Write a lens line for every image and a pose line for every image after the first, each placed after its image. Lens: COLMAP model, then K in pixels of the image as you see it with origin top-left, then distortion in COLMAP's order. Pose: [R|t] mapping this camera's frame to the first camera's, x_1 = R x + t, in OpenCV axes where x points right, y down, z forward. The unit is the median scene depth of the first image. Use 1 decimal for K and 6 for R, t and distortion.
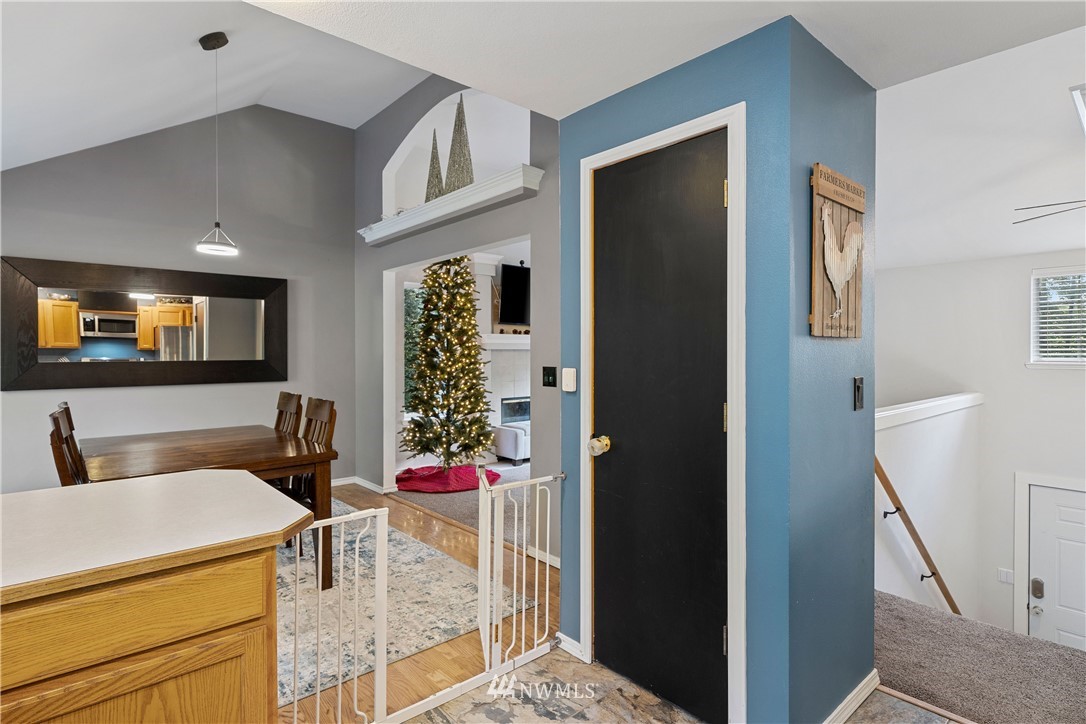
lens RADIAL K [[557.4, 0, 539.1], [0, 557.4, 355.8], [0, 0, 1]] dist [0.002723, 0.000344]
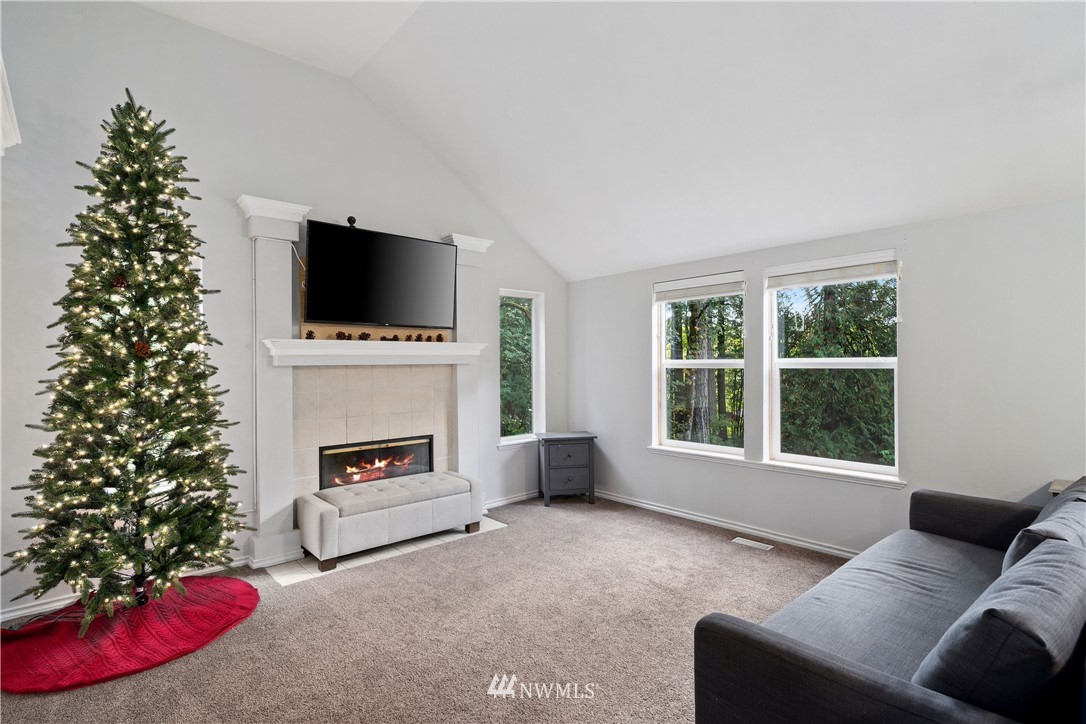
lens RADIAL K [[529.4, 0, 541.2], [0, 529.4, 362.9], [0, 0, 1]] dist [0.000995, -0.000058]
pose [[0.999983, -0.005599, 0.001548, 0.172761], [0.005609, 0.999963, -0.006540, -0.009310], [-0.001511, 0.006549, 0.999977, 0.435700]]
